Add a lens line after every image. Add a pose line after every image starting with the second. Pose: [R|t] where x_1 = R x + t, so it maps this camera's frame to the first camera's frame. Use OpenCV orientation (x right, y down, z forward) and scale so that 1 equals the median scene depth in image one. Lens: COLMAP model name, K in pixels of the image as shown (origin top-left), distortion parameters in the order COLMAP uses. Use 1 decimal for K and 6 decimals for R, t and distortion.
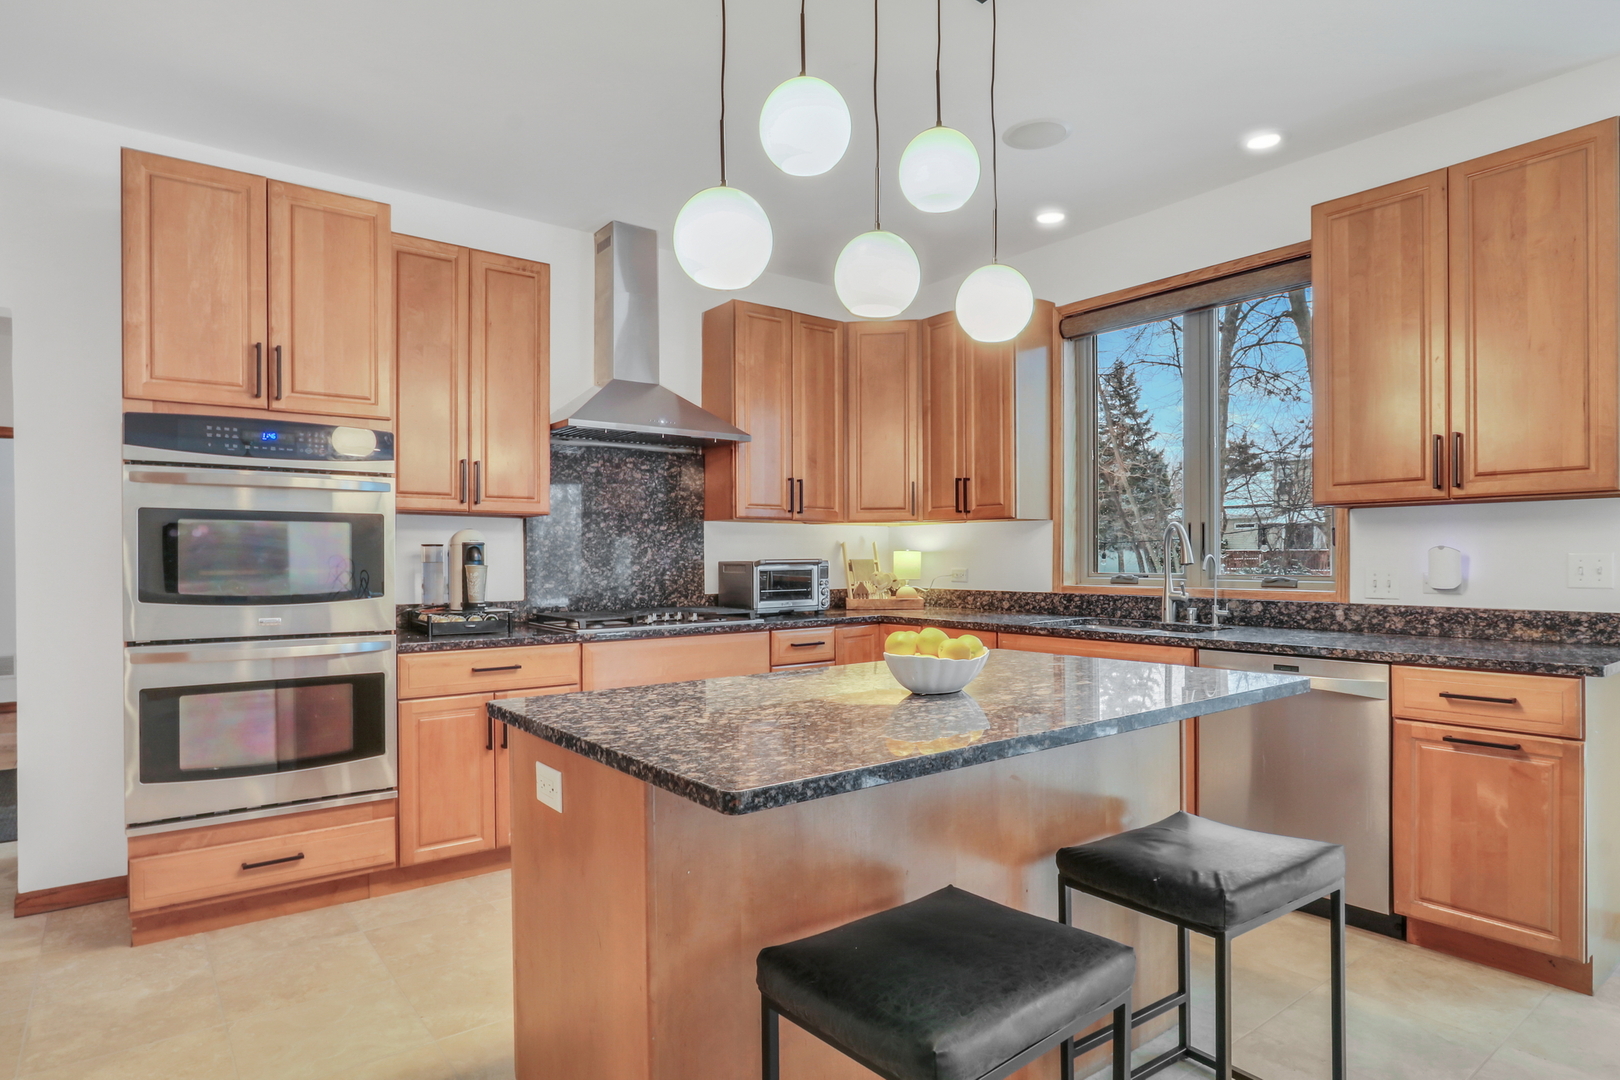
lens RADIAL K [[903.4, 0, 802.7], [0, 903.4, 561.8], [0, 0, 1]] dist [-0.024057, 0.012635]
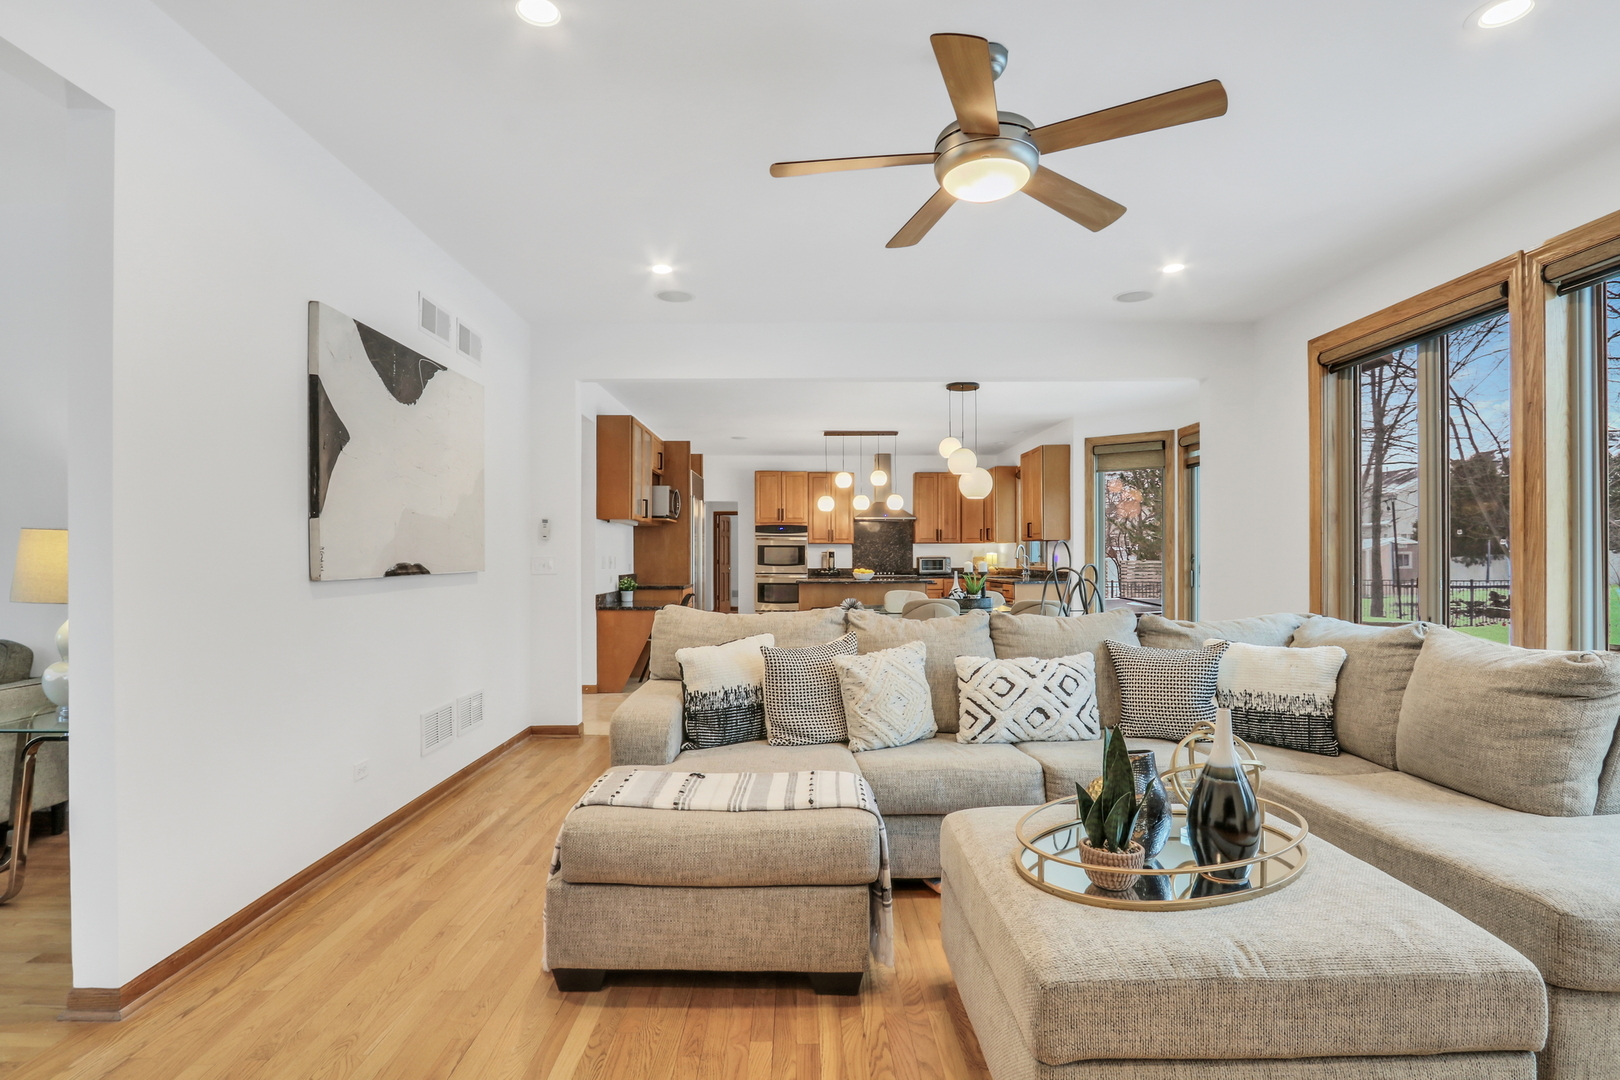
lens RADIAL K [[801.3, 0, 799.8], [0, 801.3, 549.8], [0, 0, 1]] dist [-0.014686, 0.001461]
pose [[0.797958, -0.001734, -0.602711, 1.543062], [-0.004981, 0.999943, -0.009472, 0.003099], [0.602692, 0.010560, 0.797904, -1.744919]]
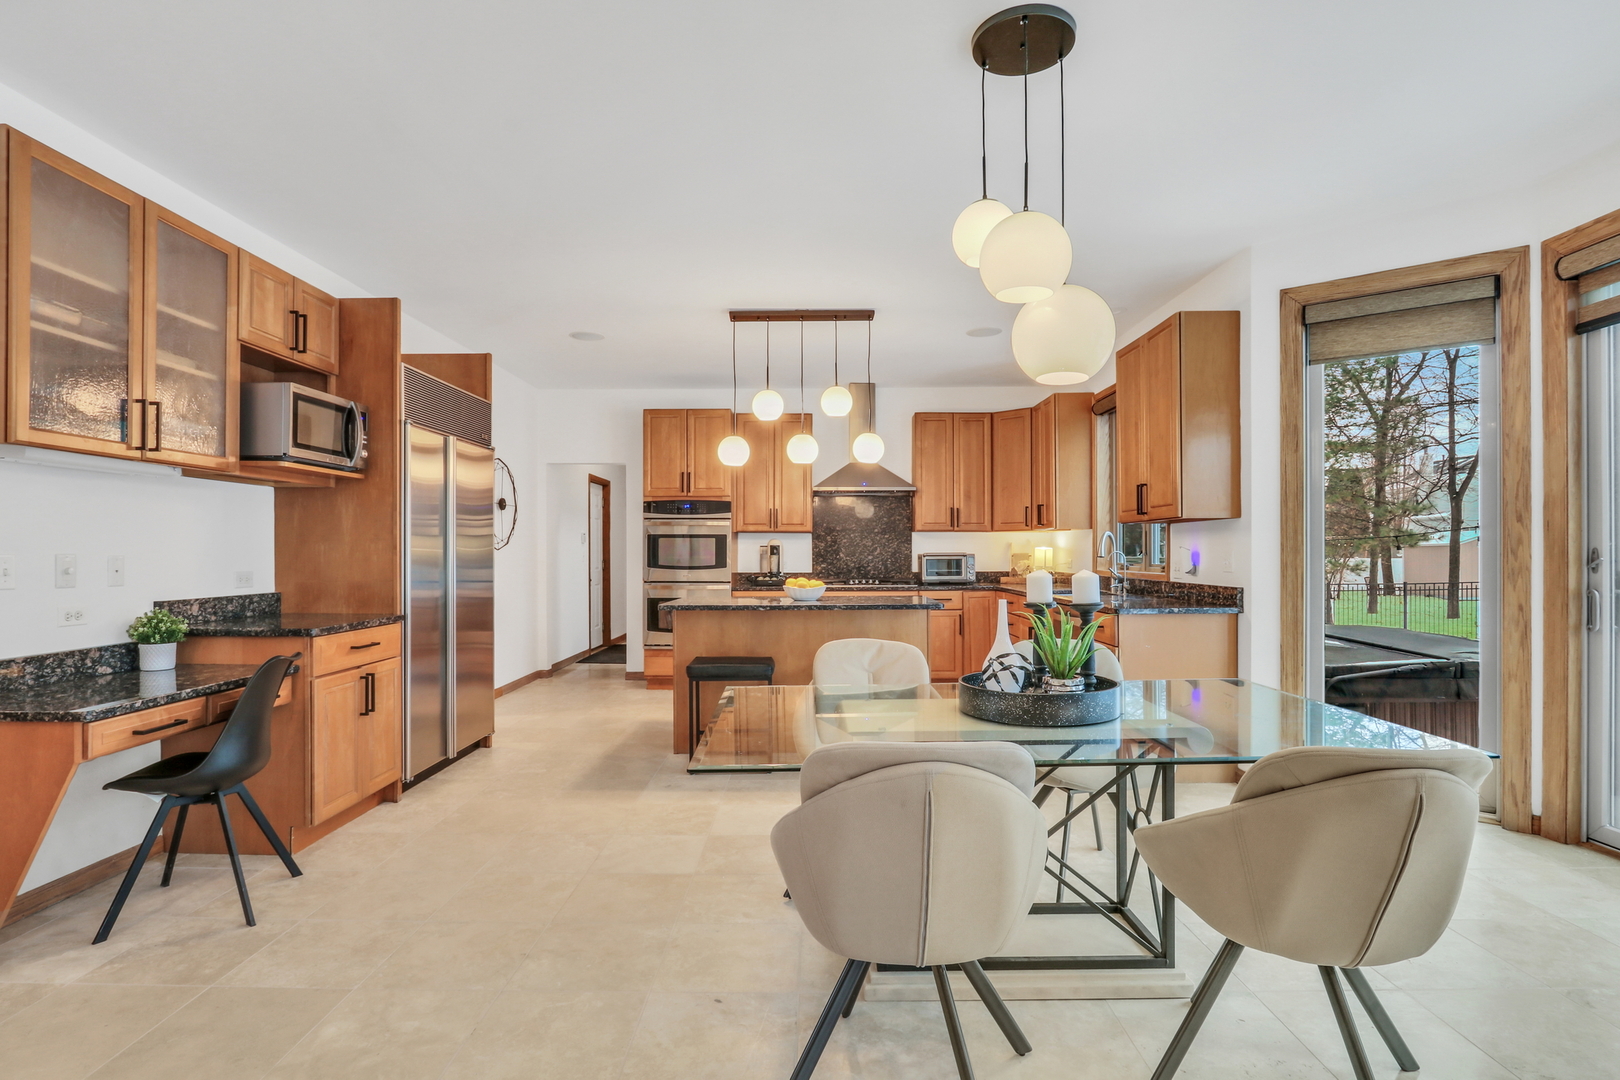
lens RADIAL K [[801.3, 0, 799.8], [0, 801.3, 549.8], [0, 0, 1]] dist [-0.014686, 0.001461]
pose [[0.785099, 0.001163, -0.619370, 0.924913], [-0.004282, 0.999985, -0.003549, -0.003060], [0.619356, 0.005438, 0.785091, -0.534800]]
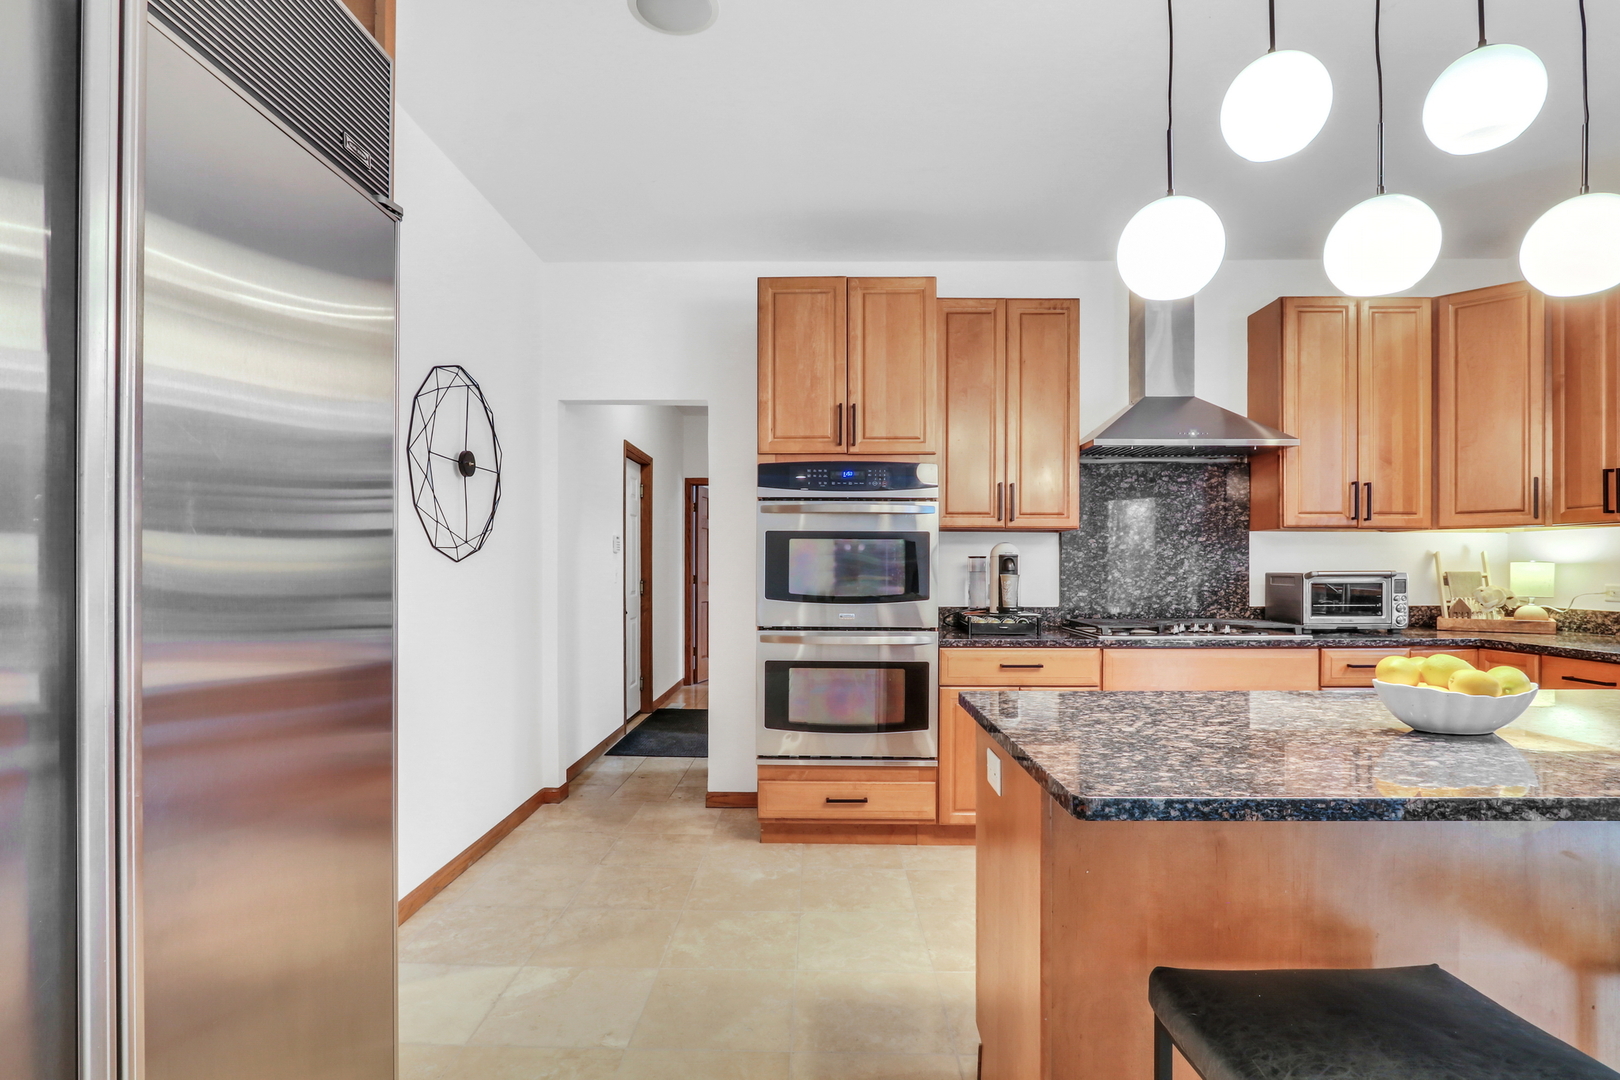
lens RADIAL K [[819.1, 0, 805.3], [0, 819.1, 569.3], [0, 0, 1]] dist [-0.013553, 0.000546]
pose [[0.783038, 0.005449, -0.621949, 0.080145], [-0.007318, 0.999973, -0.000452, -0.000420], [0.621930, 0.004906, 0.783057, 0.023667]]
